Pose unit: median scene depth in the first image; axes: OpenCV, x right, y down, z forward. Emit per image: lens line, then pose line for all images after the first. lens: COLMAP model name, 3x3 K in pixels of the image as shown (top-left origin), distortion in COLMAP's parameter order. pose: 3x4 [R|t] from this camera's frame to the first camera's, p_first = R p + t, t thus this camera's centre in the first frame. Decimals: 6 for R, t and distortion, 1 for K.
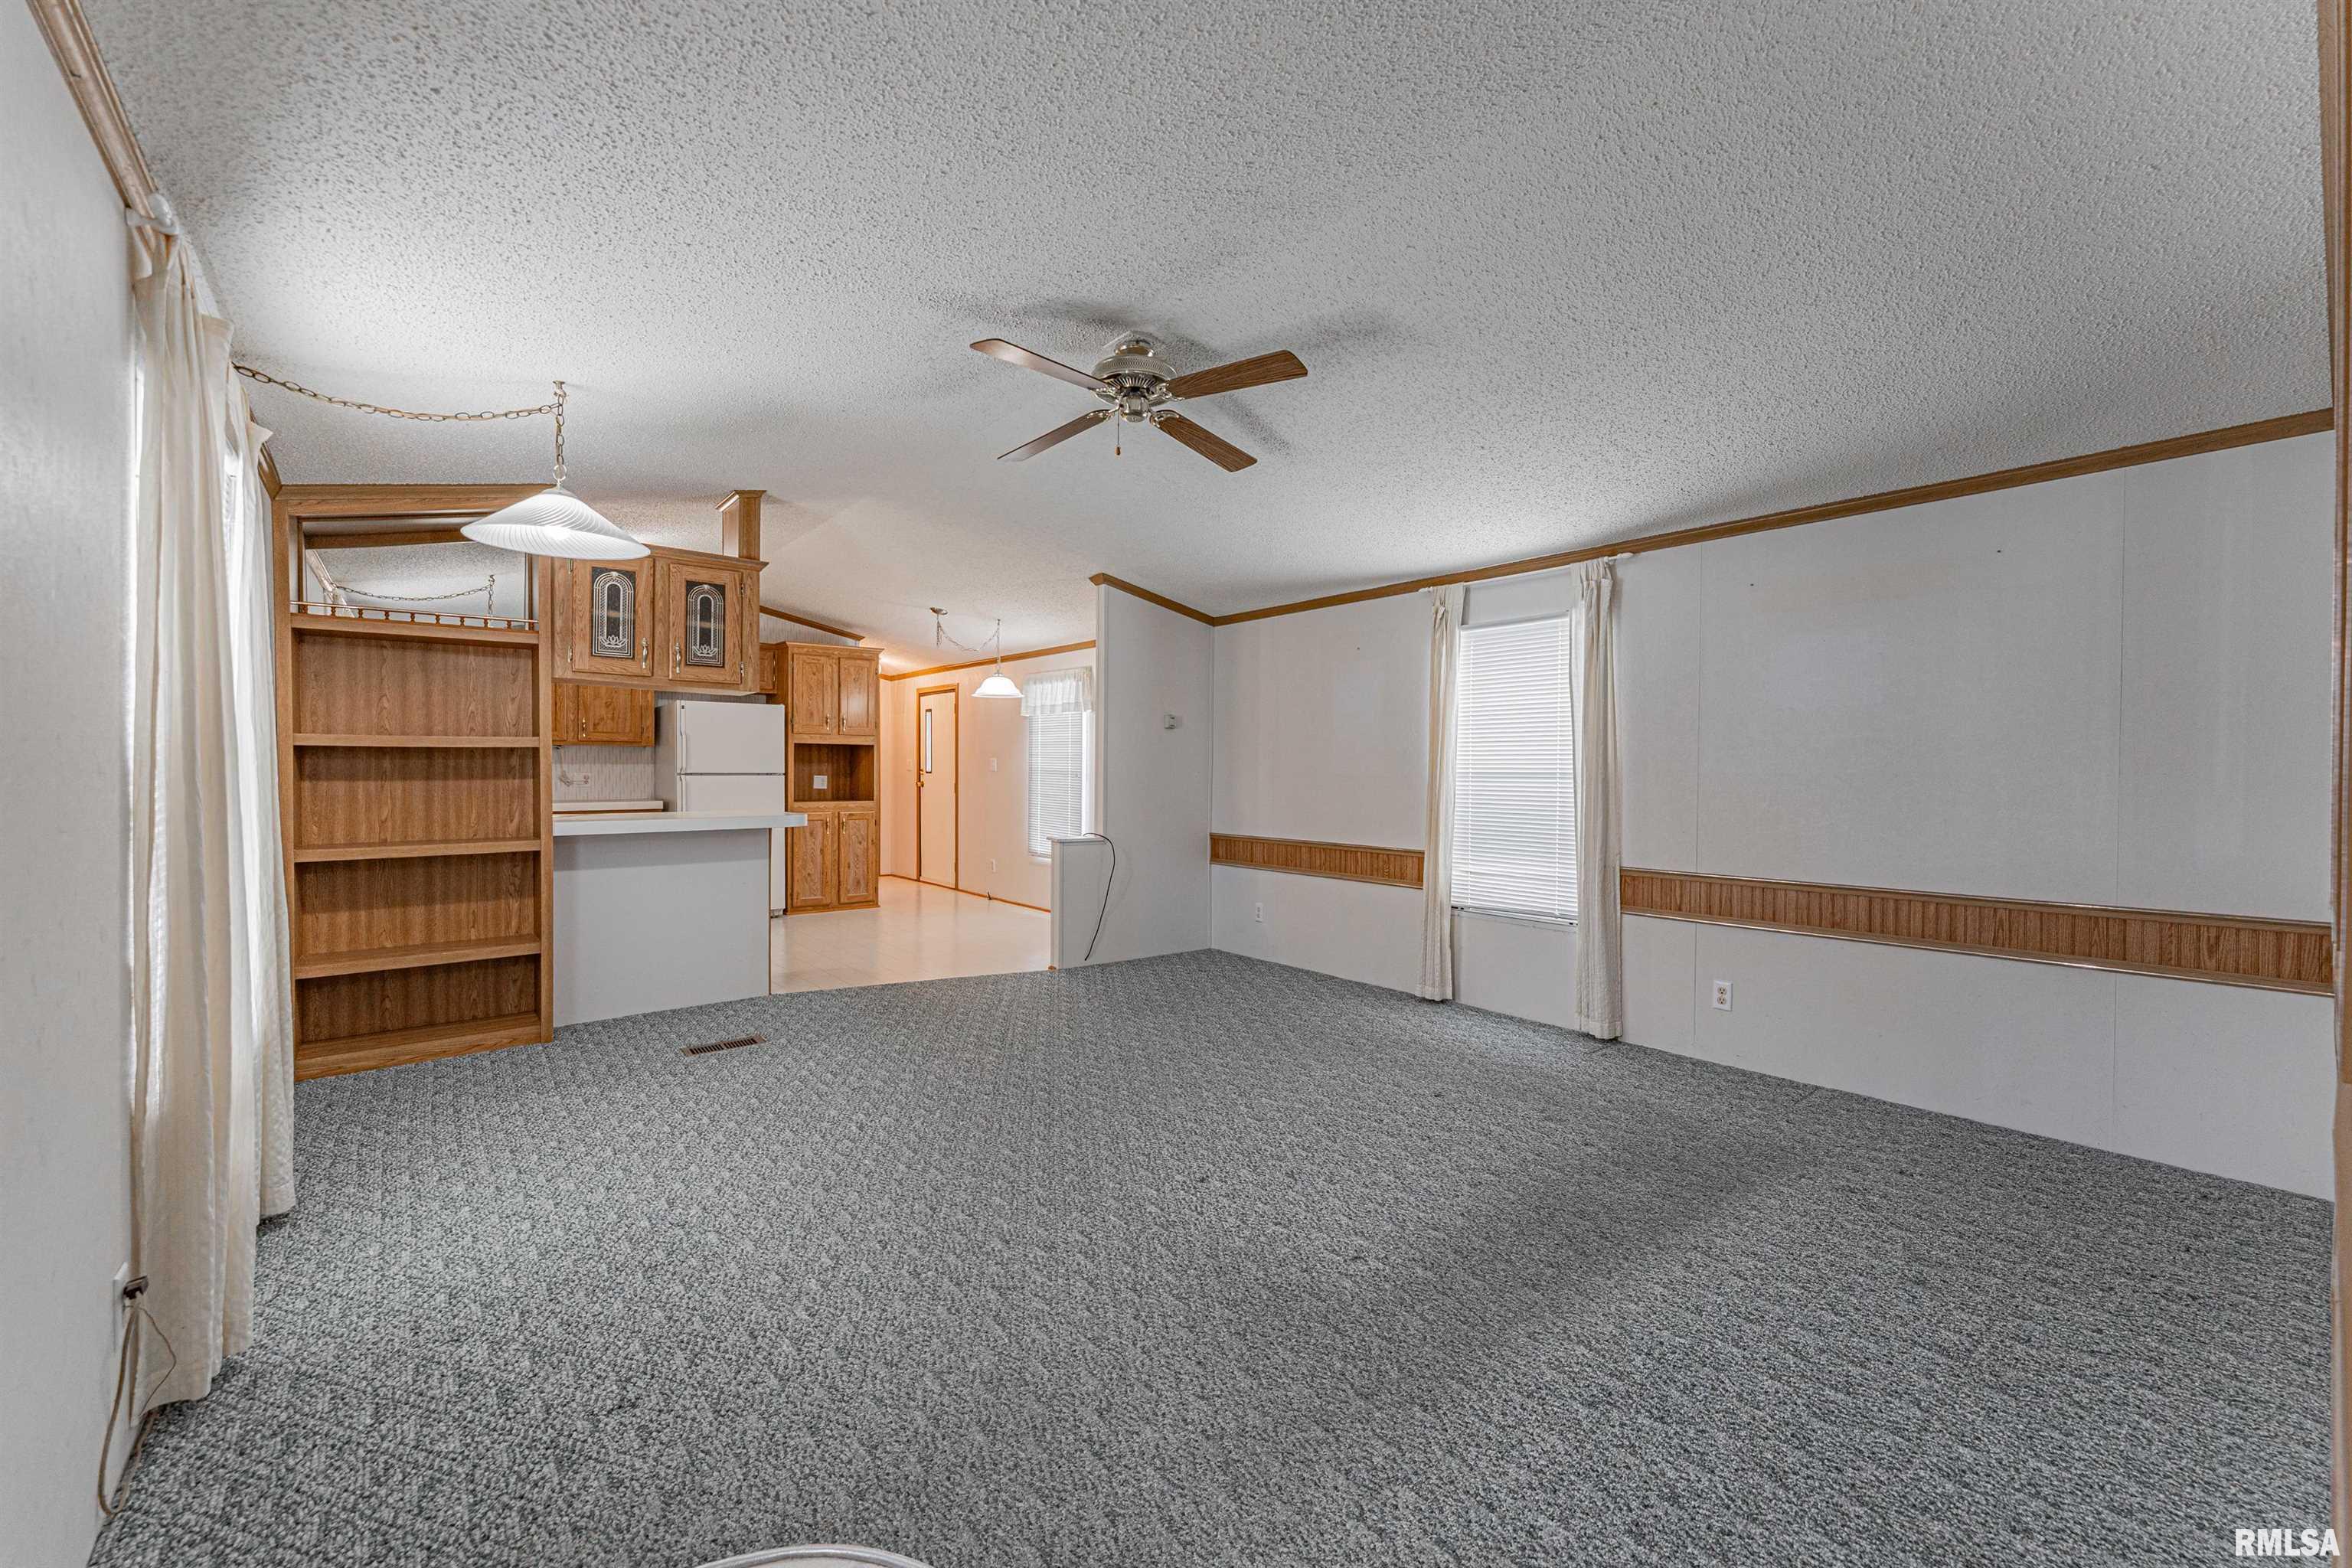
lens RADIAL K [[933.1, 0, 1164.5], [0, 933.1, 781.7], [0, 0, 1]] dist [-0.001517, -0.000313]
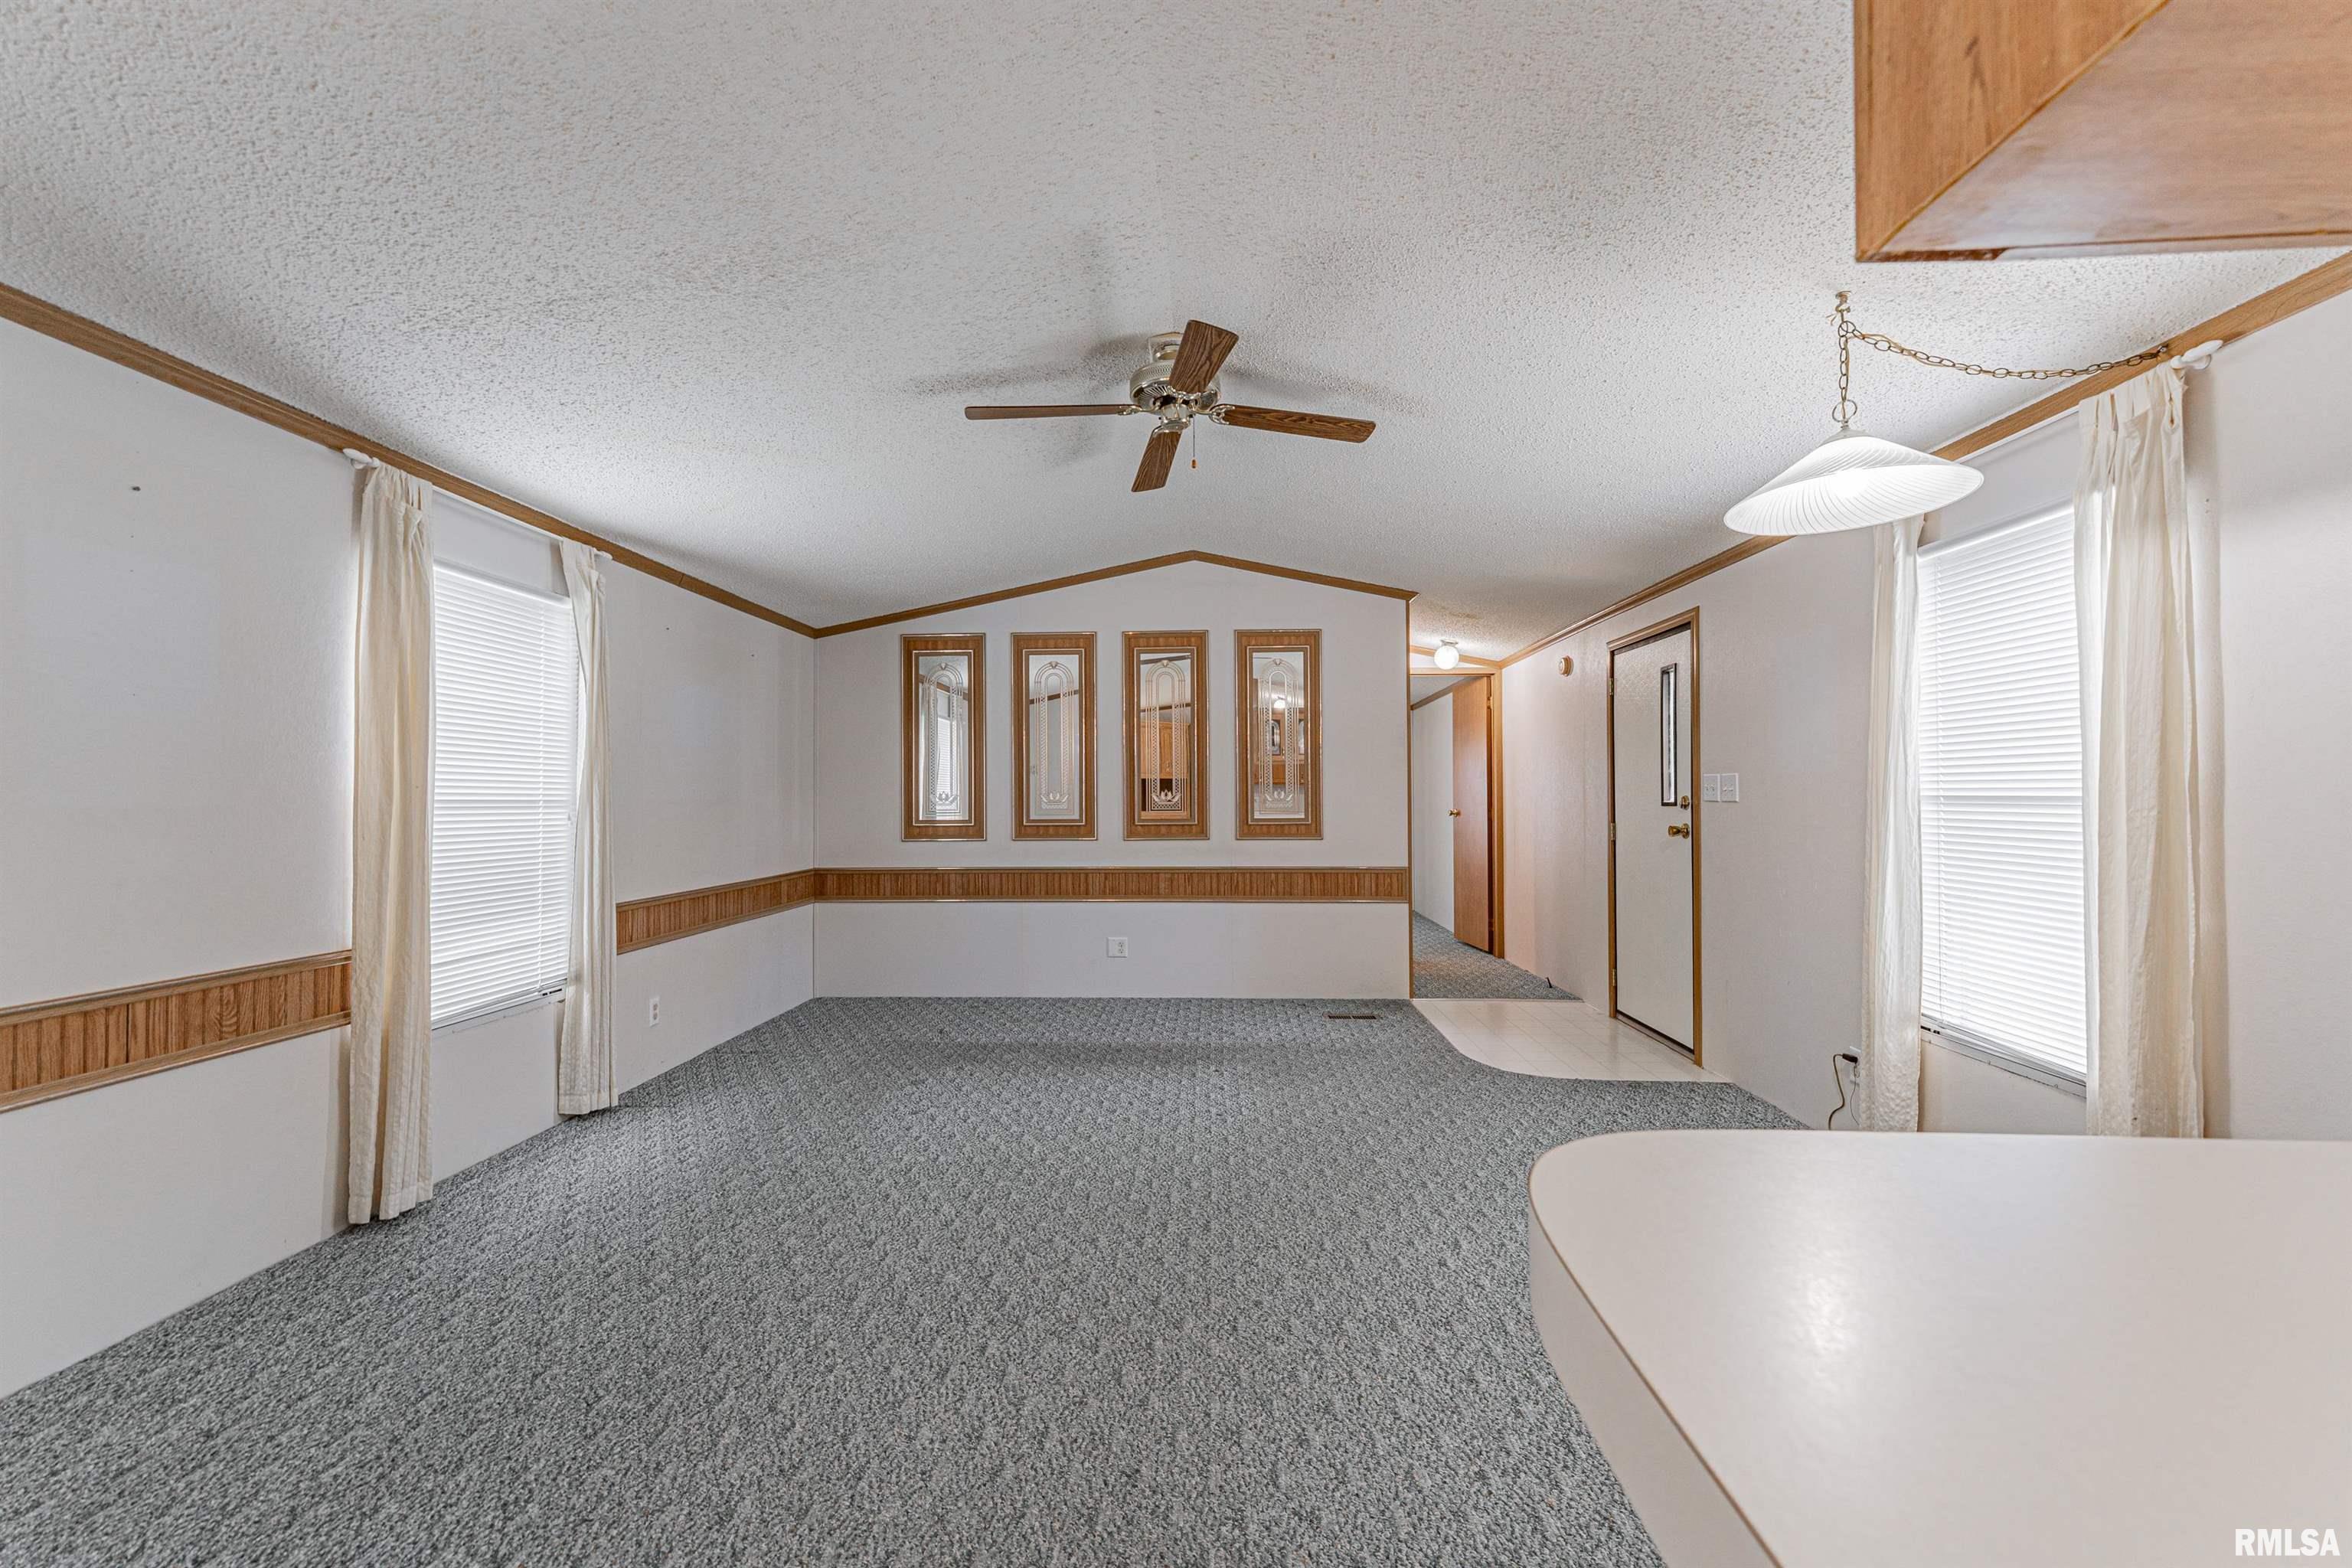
lens RADIAL K [[933.1, 0, 1173.9], [0, 933.1, 795.8], [0, 0, 1]] dist [-0.001517, -0.000313]
pose [[-0.753279, -0.000719, 0.657701, -0.535113], [0.003109, 0.999984, 0.004654, -0.017055], [-0.657694, 0.005551, -0.753265, 1.407615]]
